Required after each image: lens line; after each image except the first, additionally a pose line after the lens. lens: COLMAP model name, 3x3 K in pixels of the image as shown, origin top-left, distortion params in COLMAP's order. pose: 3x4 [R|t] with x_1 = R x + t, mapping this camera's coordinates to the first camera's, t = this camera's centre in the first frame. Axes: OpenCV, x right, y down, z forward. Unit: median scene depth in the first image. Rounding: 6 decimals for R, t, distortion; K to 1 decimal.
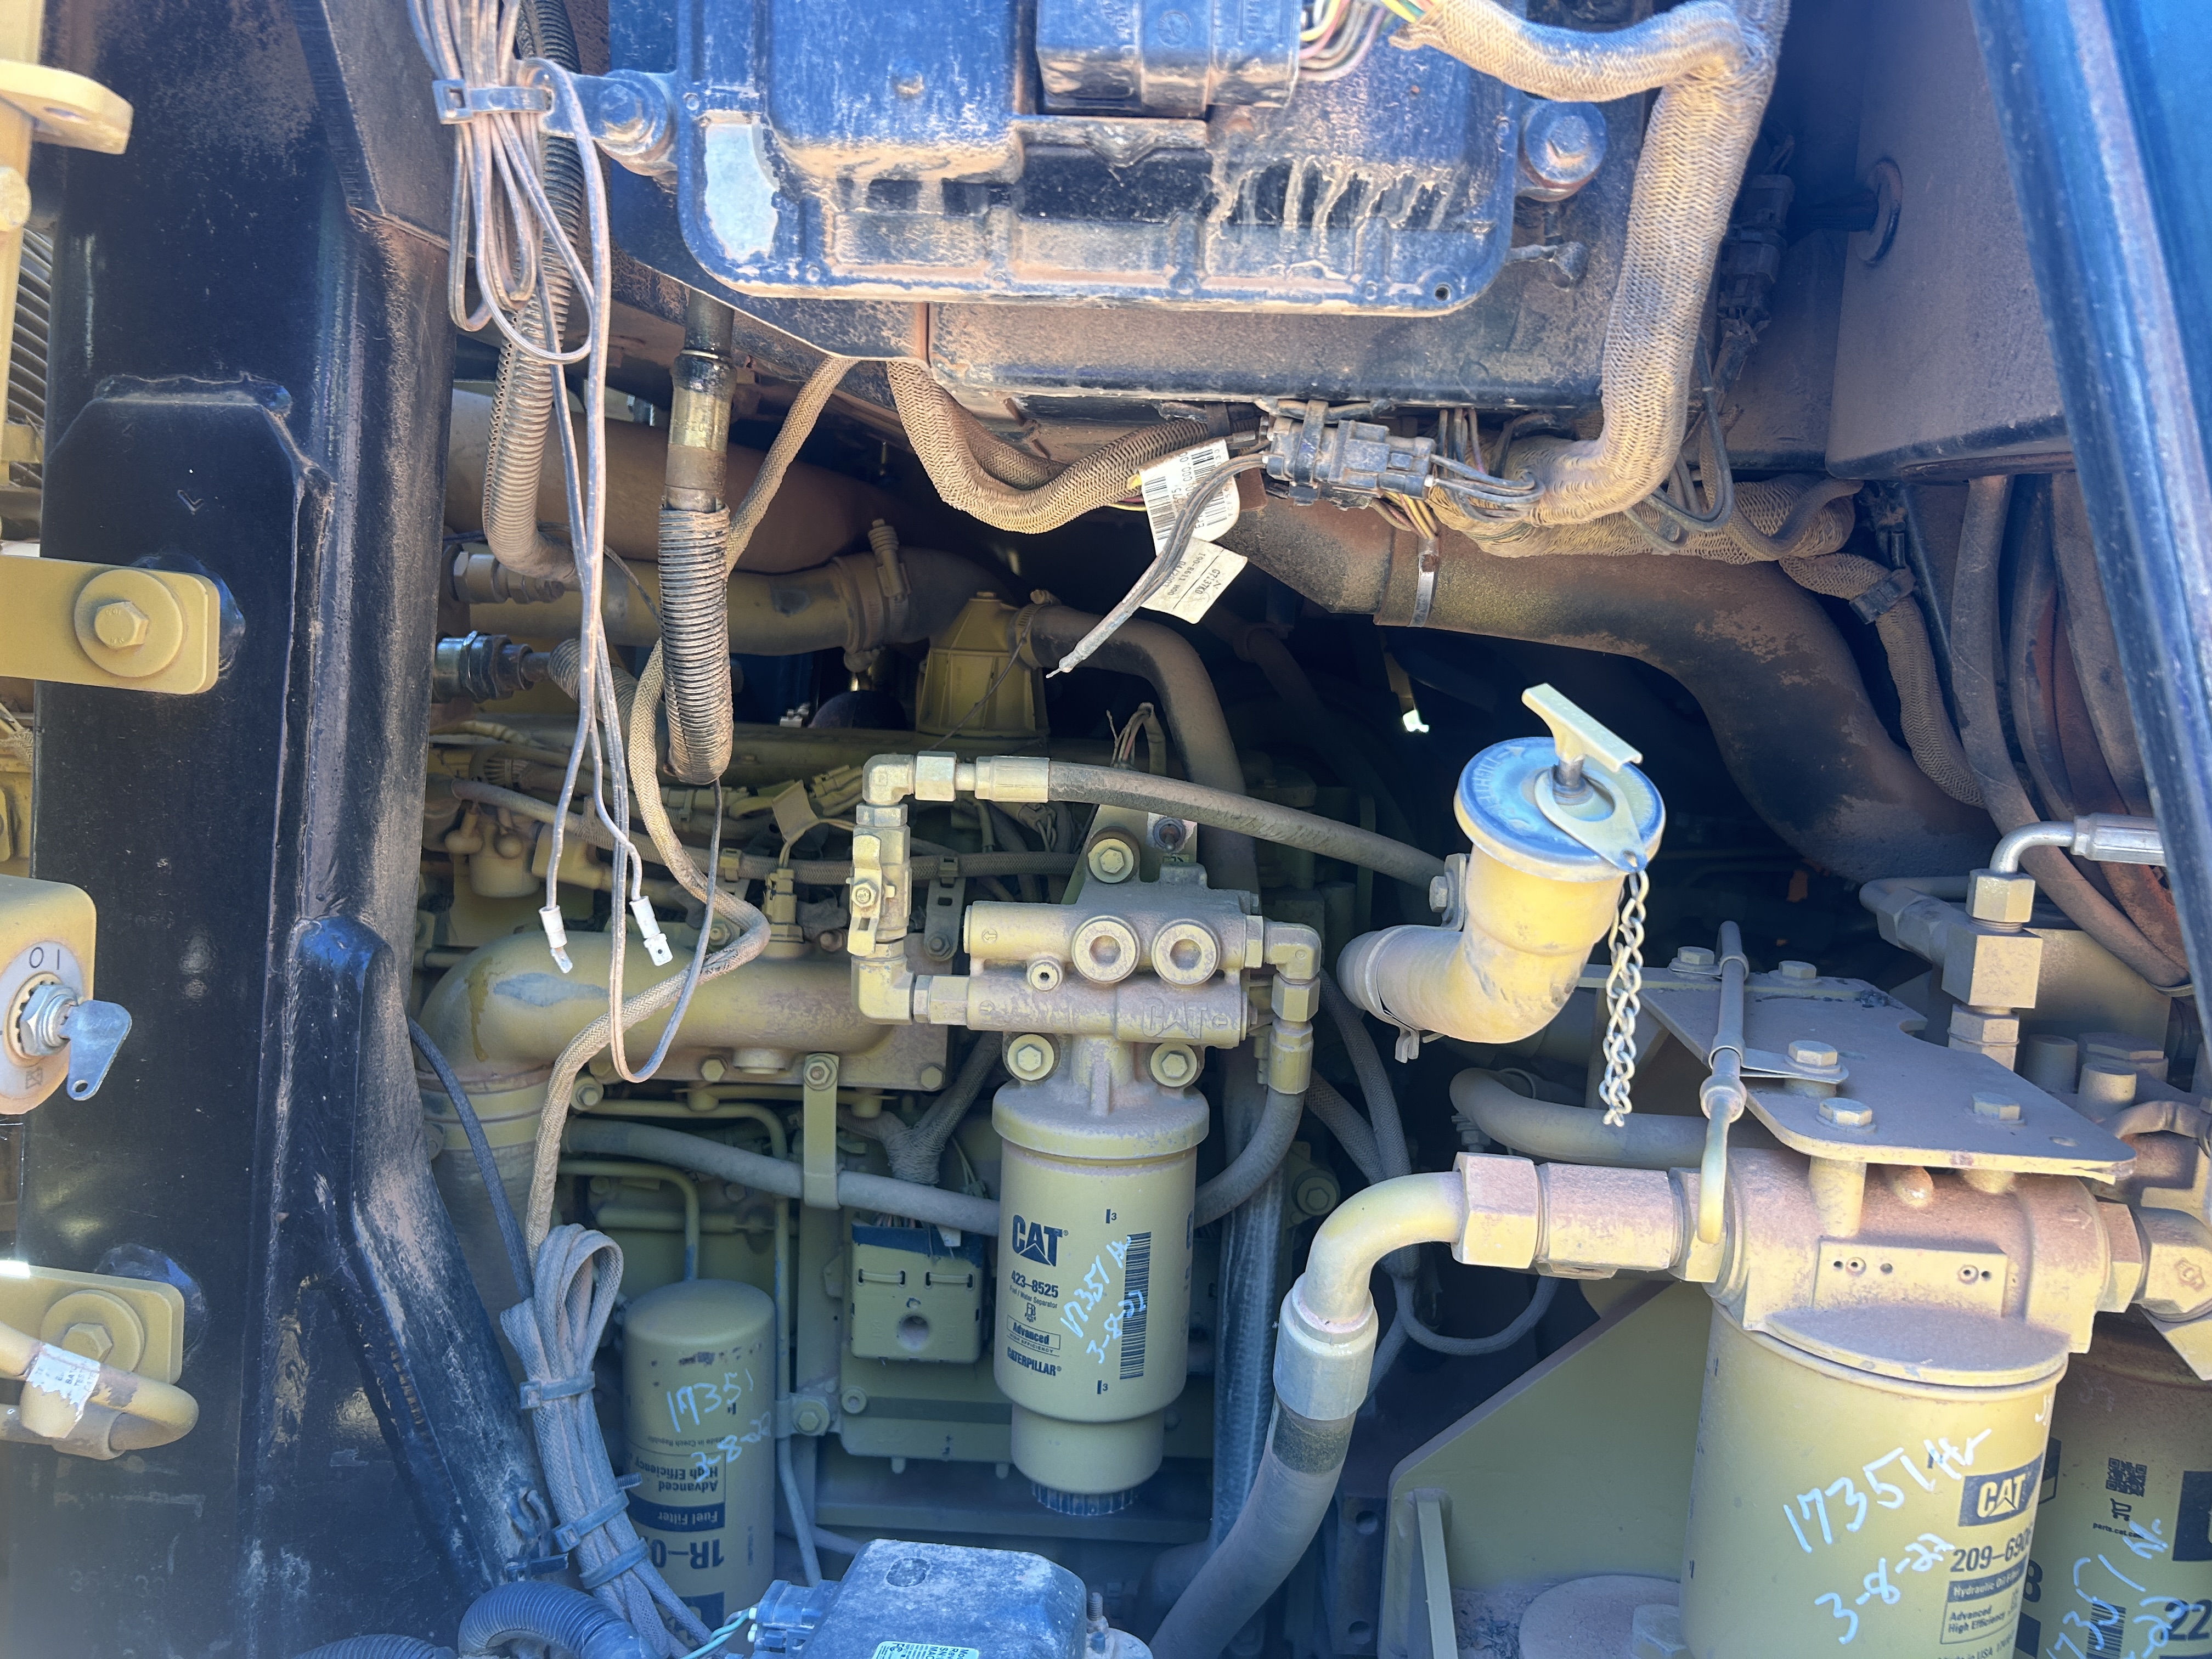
lens RADIAL K [[1656.2, 0, 1124.9], [0, 1656.2, 836.9], [0, 0, 1]] dist [0.053077, -0.058092]
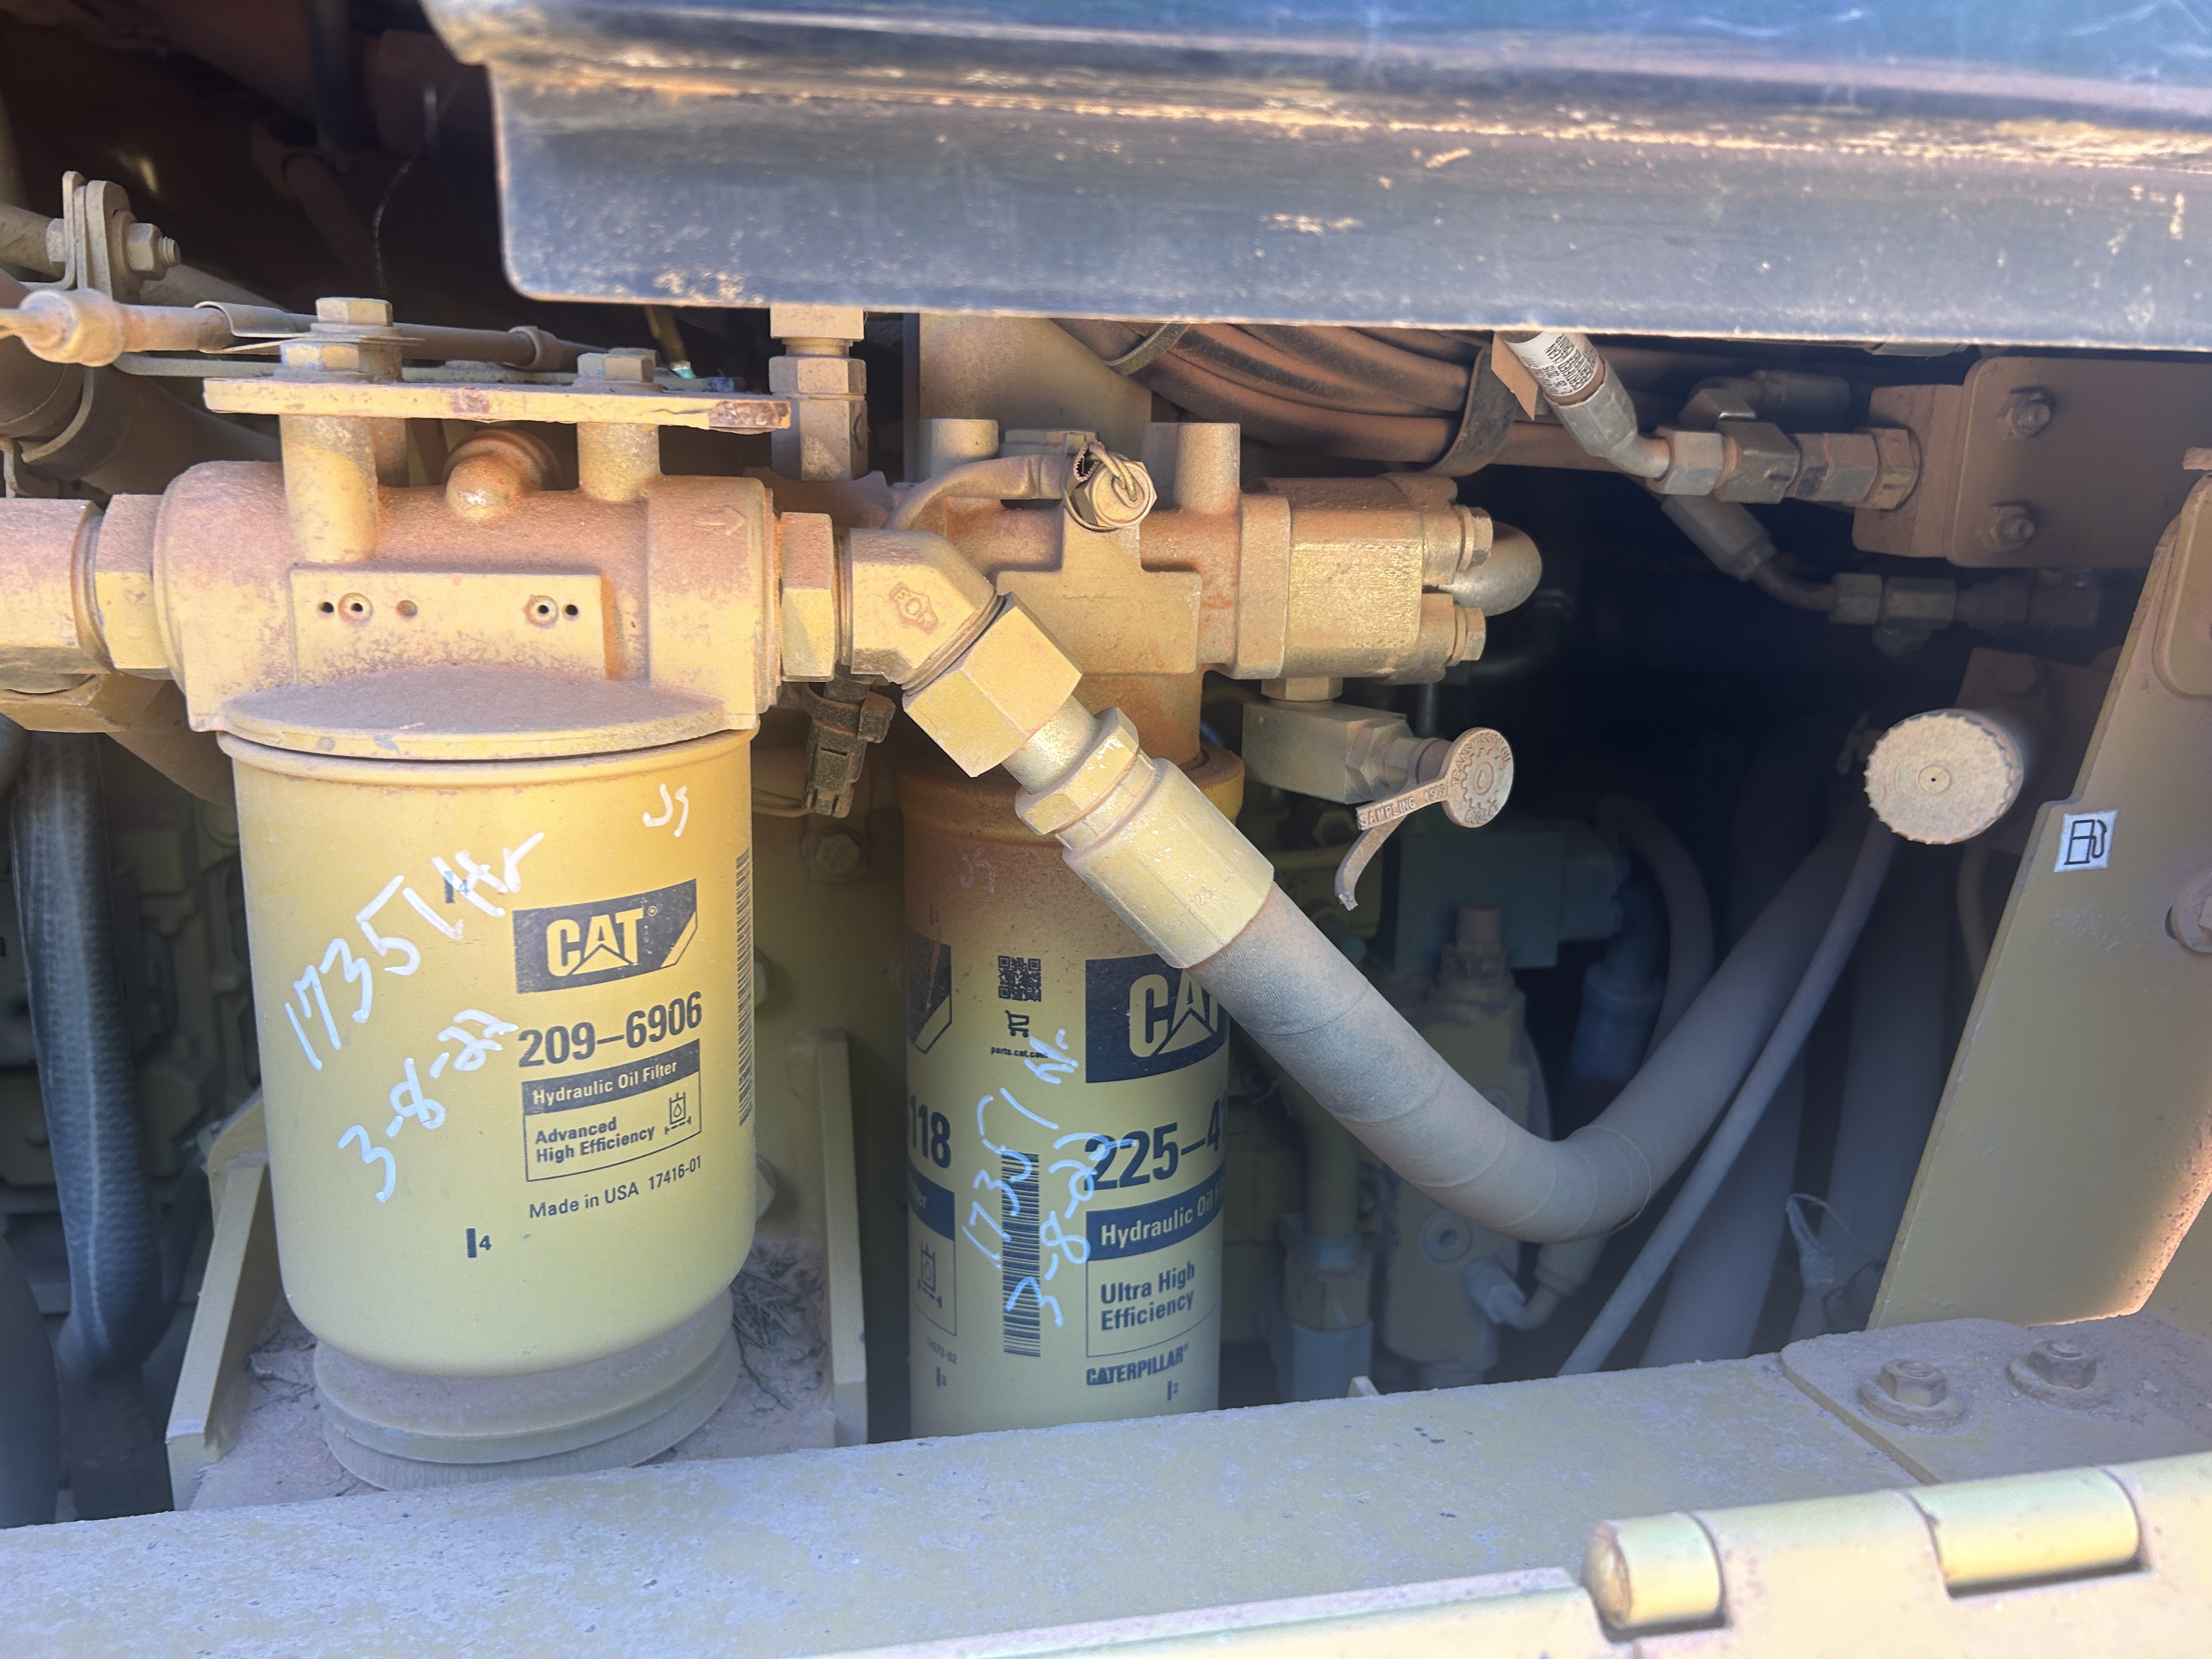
lens RADIAL K [[1656.2, 0, 1082.4], [0, 1656.2, 822.2], [0, 0, 1]] dist [0.053077, -0.058092]
pose [[0.977121, -0.072164, 0.200069, 0.570621], [0.055669, 0.994662, 0.086886, 0.296677], [-0.205271, -0.073760, 0.975922, 0.336675]]
